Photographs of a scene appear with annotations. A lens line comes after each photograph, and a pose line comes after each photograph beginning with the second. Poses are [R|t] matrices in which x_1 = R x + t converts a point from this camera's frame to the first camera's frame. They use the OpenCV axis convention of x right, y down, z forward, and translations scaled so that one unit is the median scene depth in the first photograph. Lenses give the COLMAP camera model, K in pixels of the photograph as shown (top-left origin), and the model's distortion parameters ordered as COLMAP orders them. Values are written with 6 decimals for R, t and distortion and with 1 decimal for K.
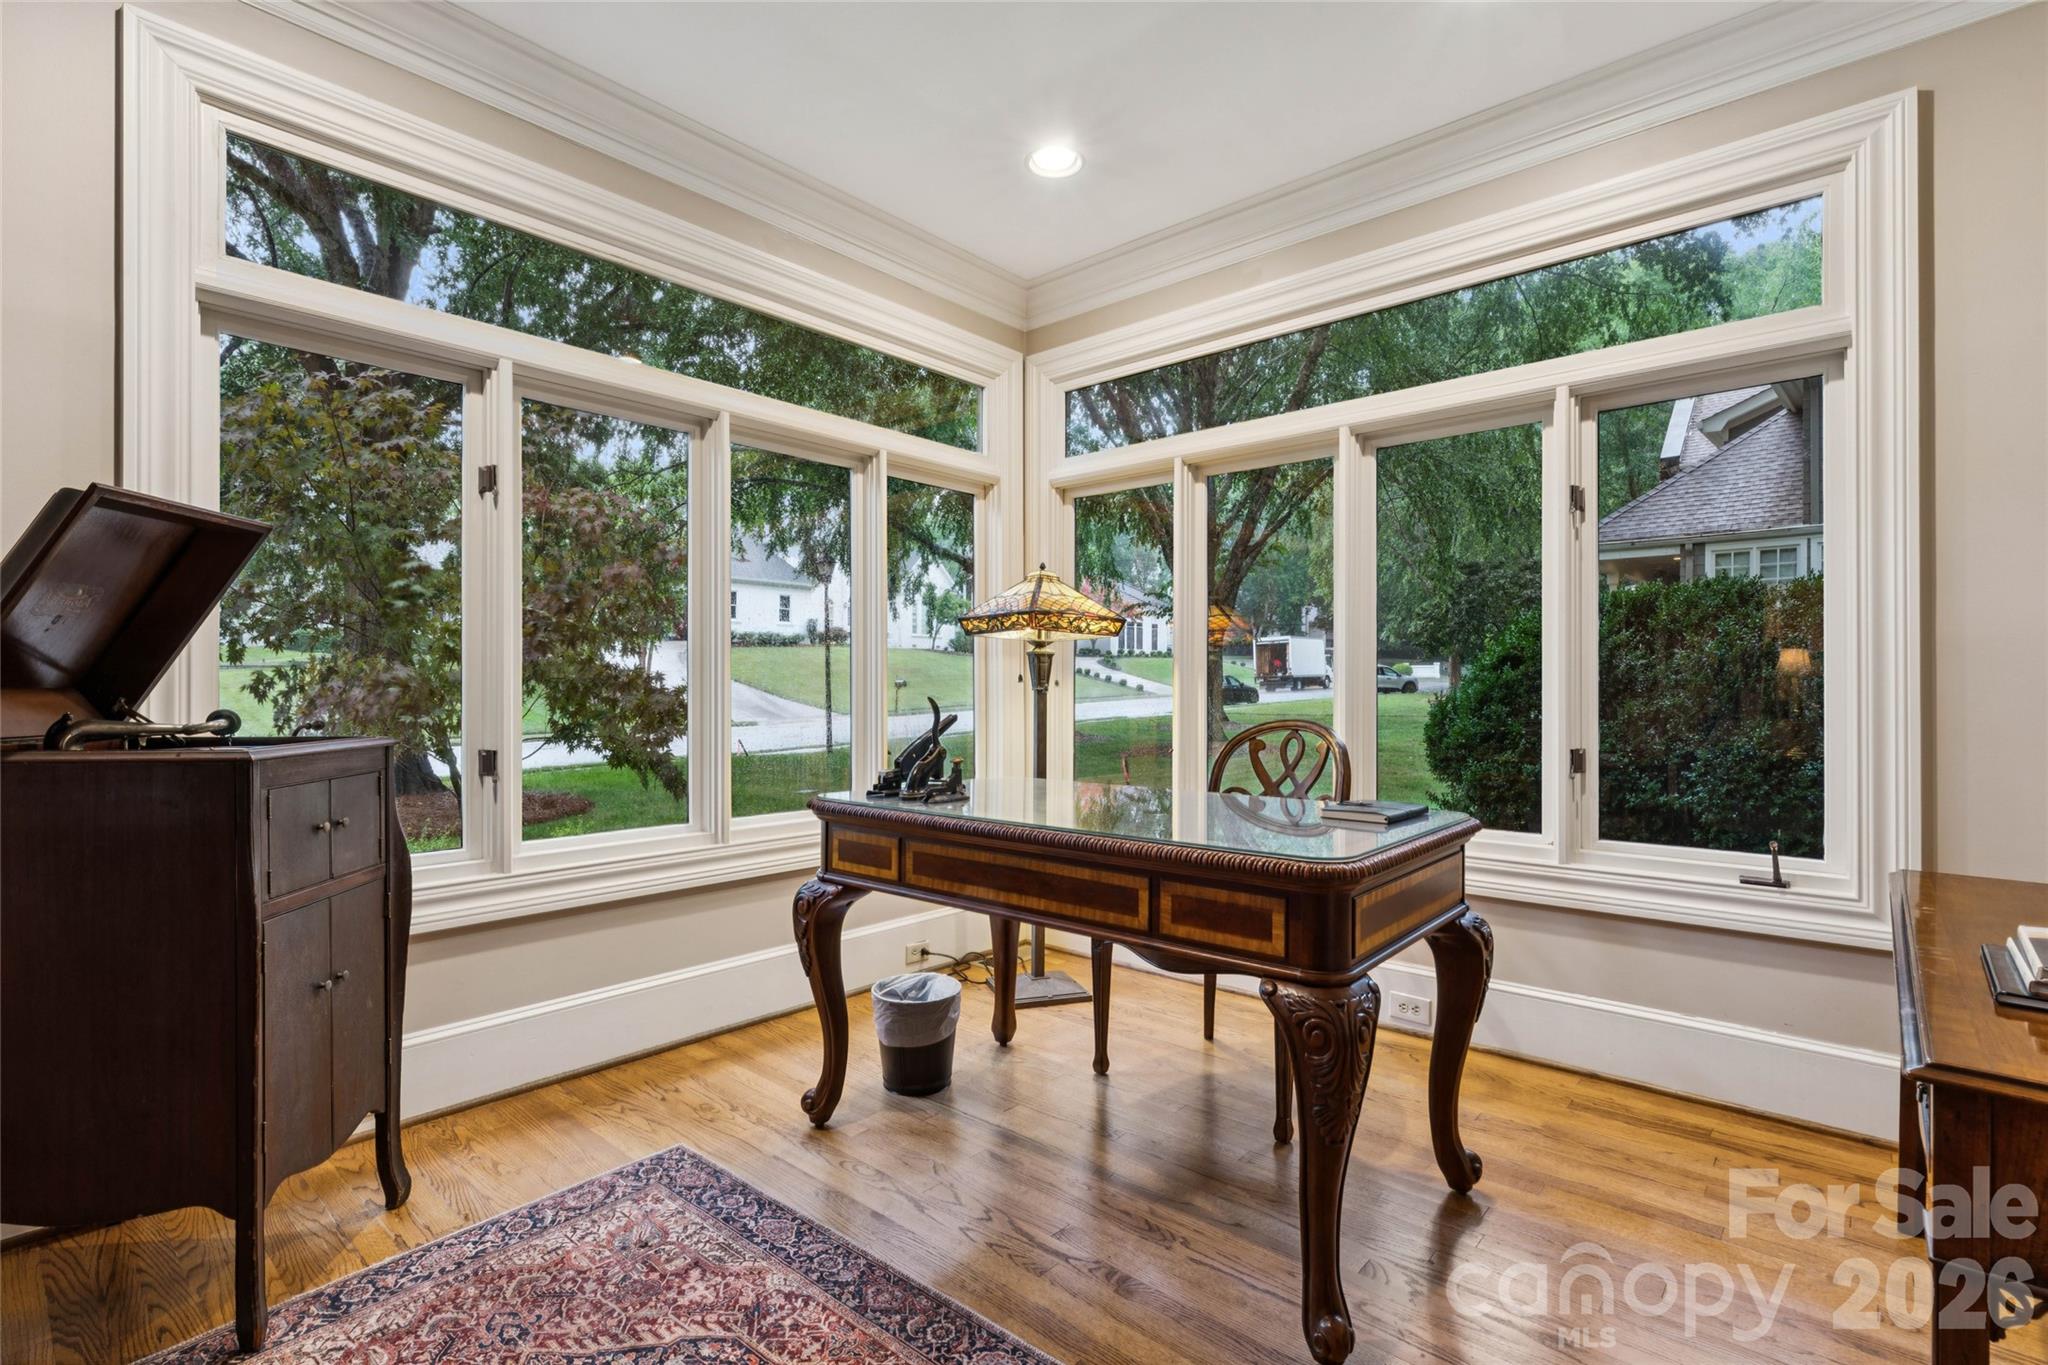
lens RADIAL K [[958.3, 0, 1021.3], [0, 958.3, 687.8], [0, 0, 1]] dist [-0.006413, 0.000650]
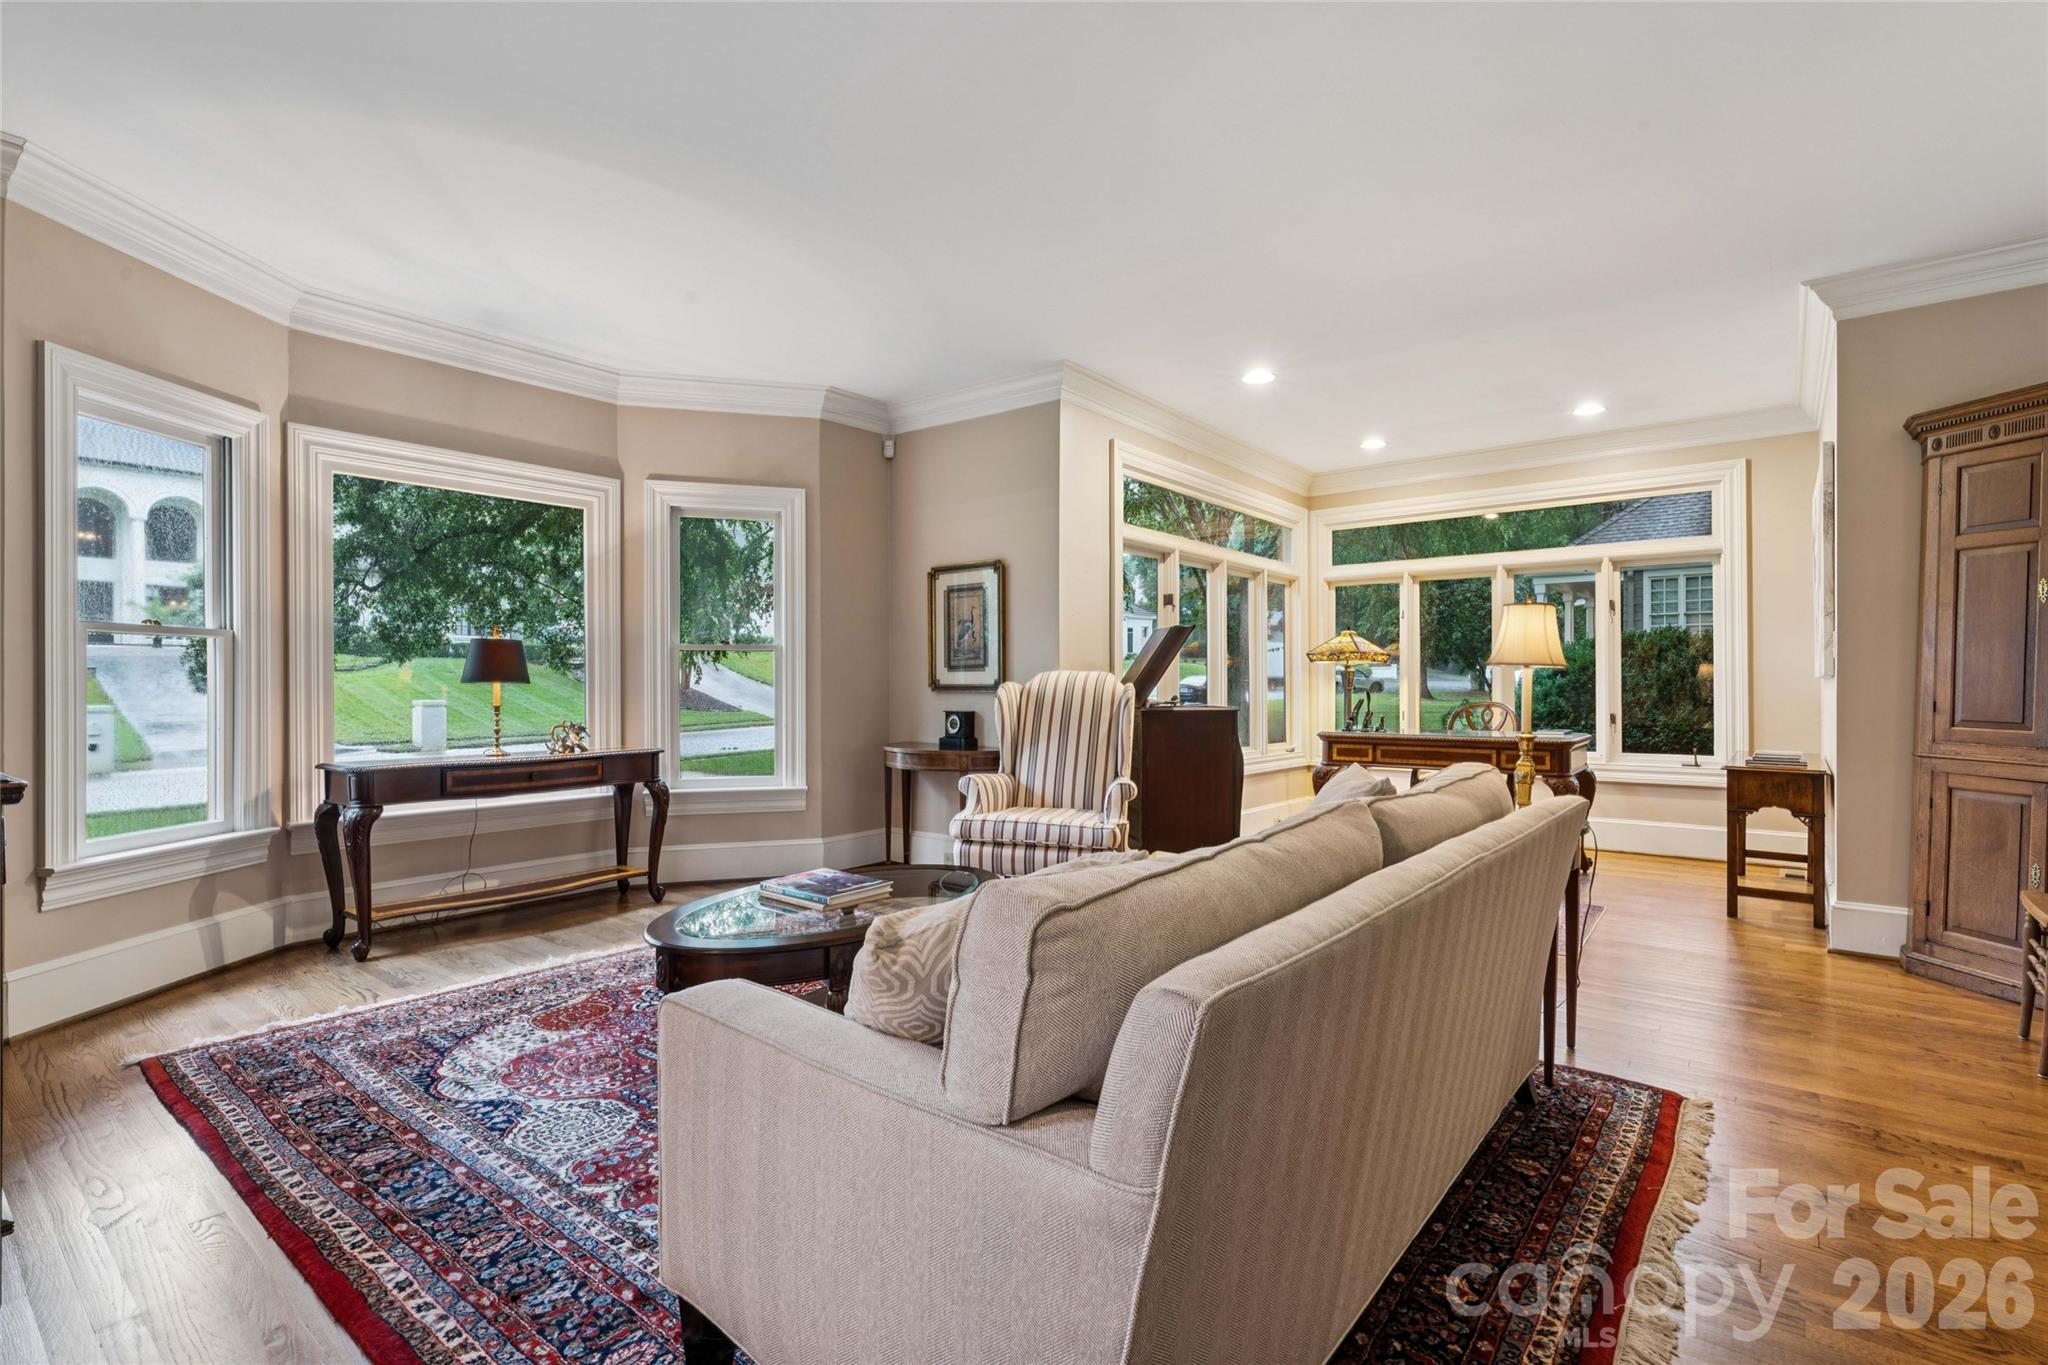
lens RADIAL K [[958.3, 0, 1023.8], [0, 958.3, 687.6], [0, 0, 1]] dist [-0.006413, 0.000650]
pose [[0.998576, -0.005754, 0.053041, -0.832619], [0.005890, 0.999980, -0.002420, -0.001077], [-0.053026, 0.002729, 0.998589, -1.065411]]
